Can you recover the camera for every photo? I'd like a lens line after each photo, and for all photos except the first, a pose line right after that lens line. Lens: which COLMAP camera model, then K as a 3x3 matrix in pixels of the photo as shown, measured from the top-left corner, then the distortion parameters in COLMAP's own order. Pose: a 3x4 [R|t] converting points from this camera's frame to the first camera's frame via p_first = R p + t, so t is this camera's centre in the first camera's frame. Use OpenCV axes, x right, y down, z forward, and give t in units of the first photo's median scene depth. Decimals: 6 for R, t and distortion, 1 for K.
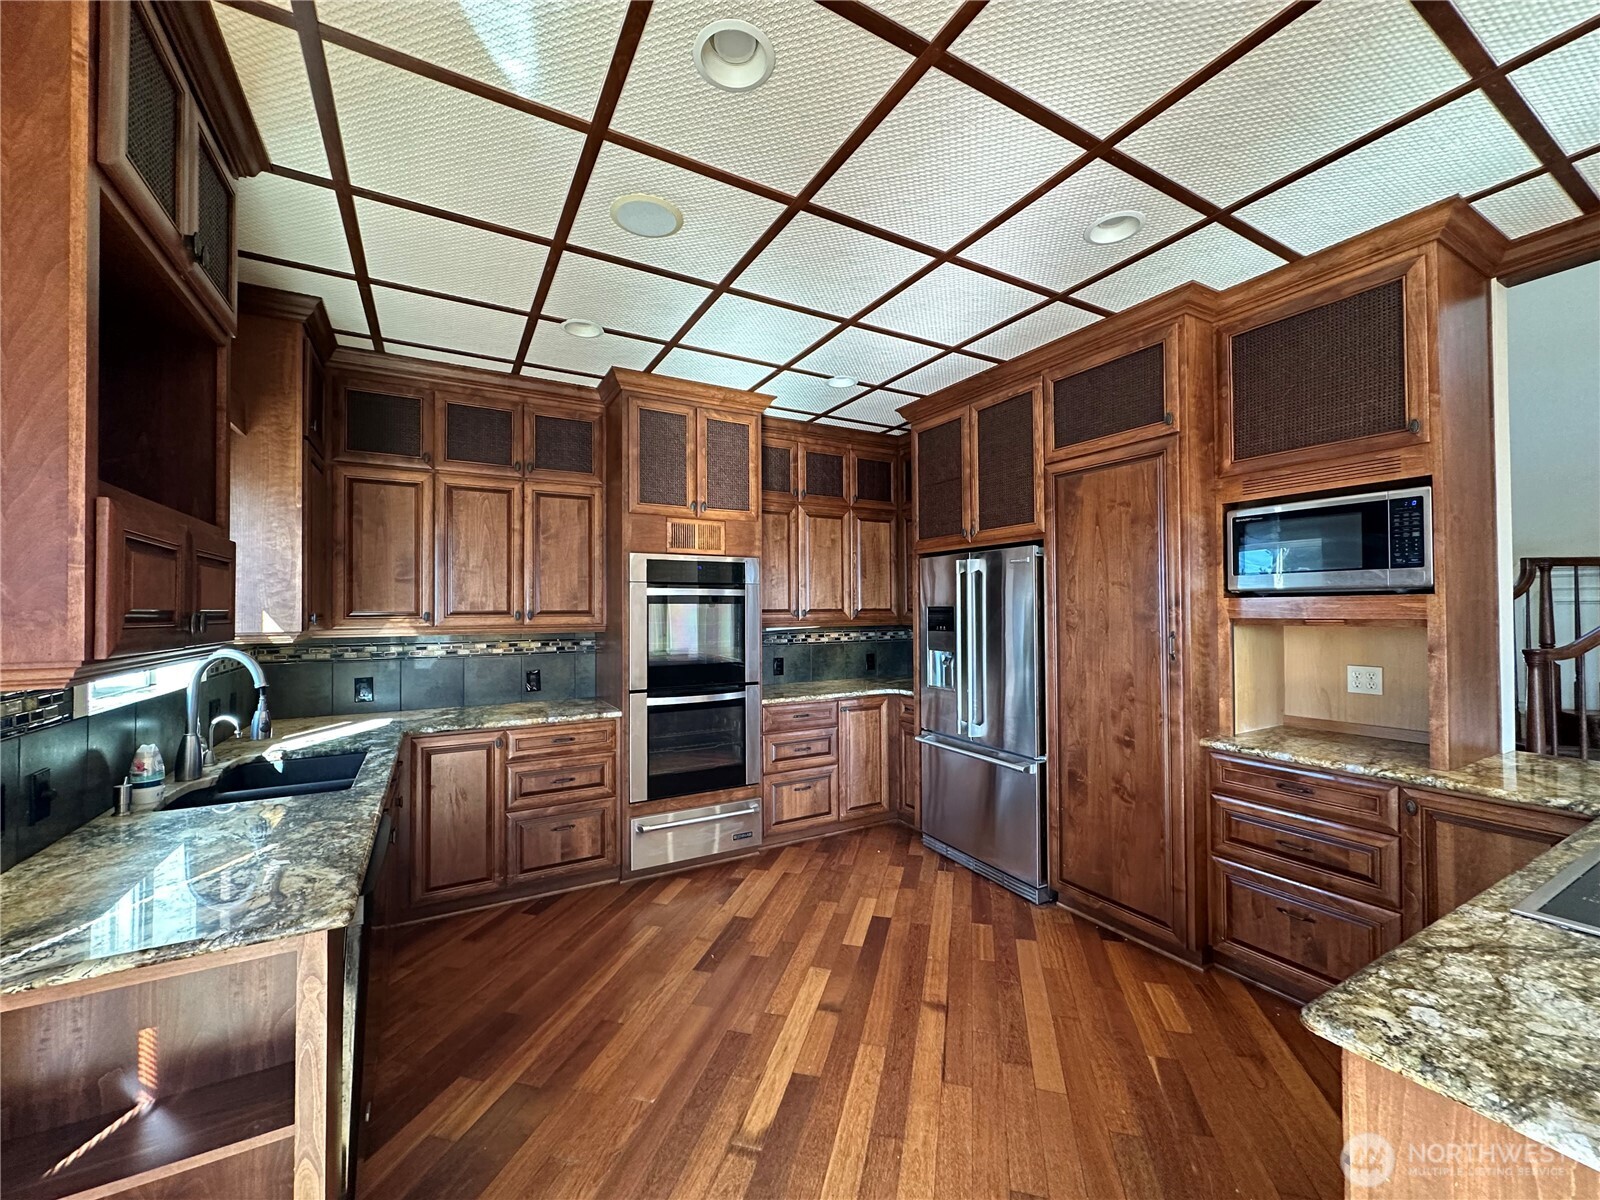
lens RADIAL K [[637.5, 0, 799.9], [0, 637.5, 604.3], [0, 0, 1]] dist [-0.002909, 0.000240]
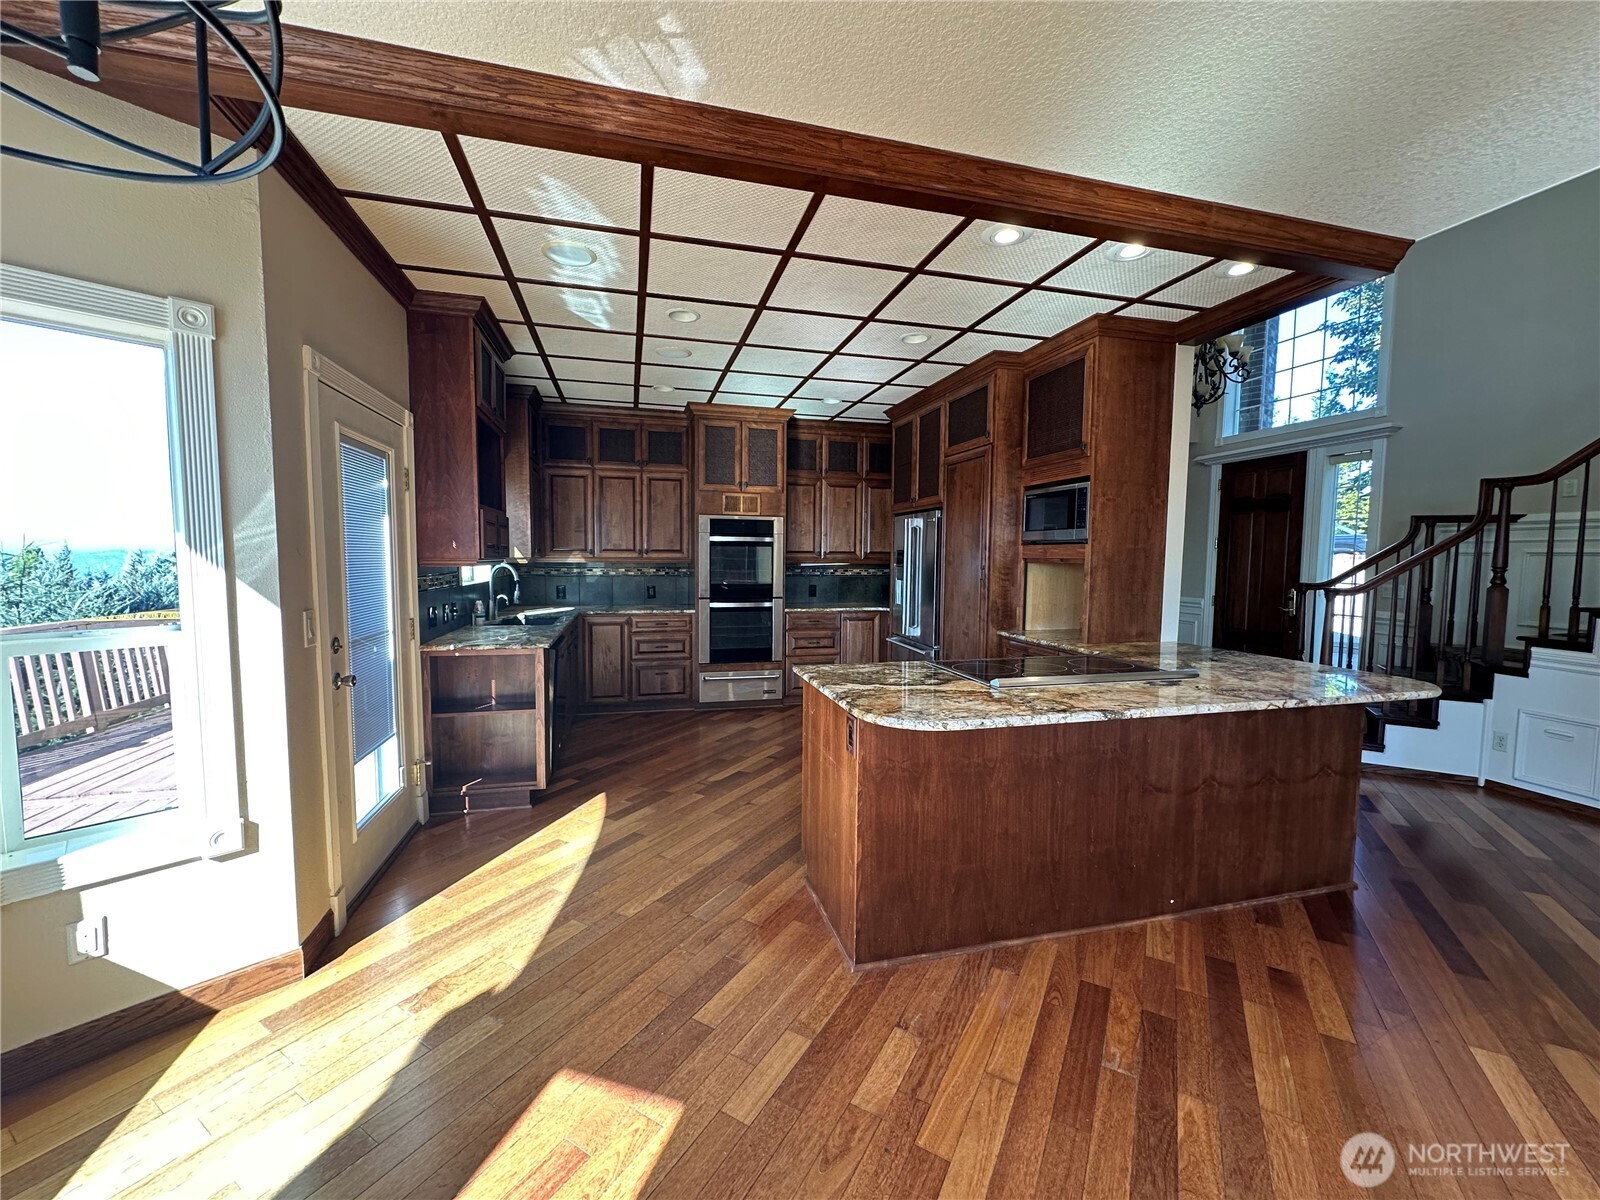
lens RADIAL K [[637.5, 0, 799.2], [0, 637.5, 607.2], [0, 0, 1]] dist [-0.002909, 0.000240]
pose [[0.966694, 0.035100, -0.253515, 0.414418], [-0.012468, 0.995833, 0.090334, 0.005594], [0.255630, -0.084165, 0.963104, -0.552778]]
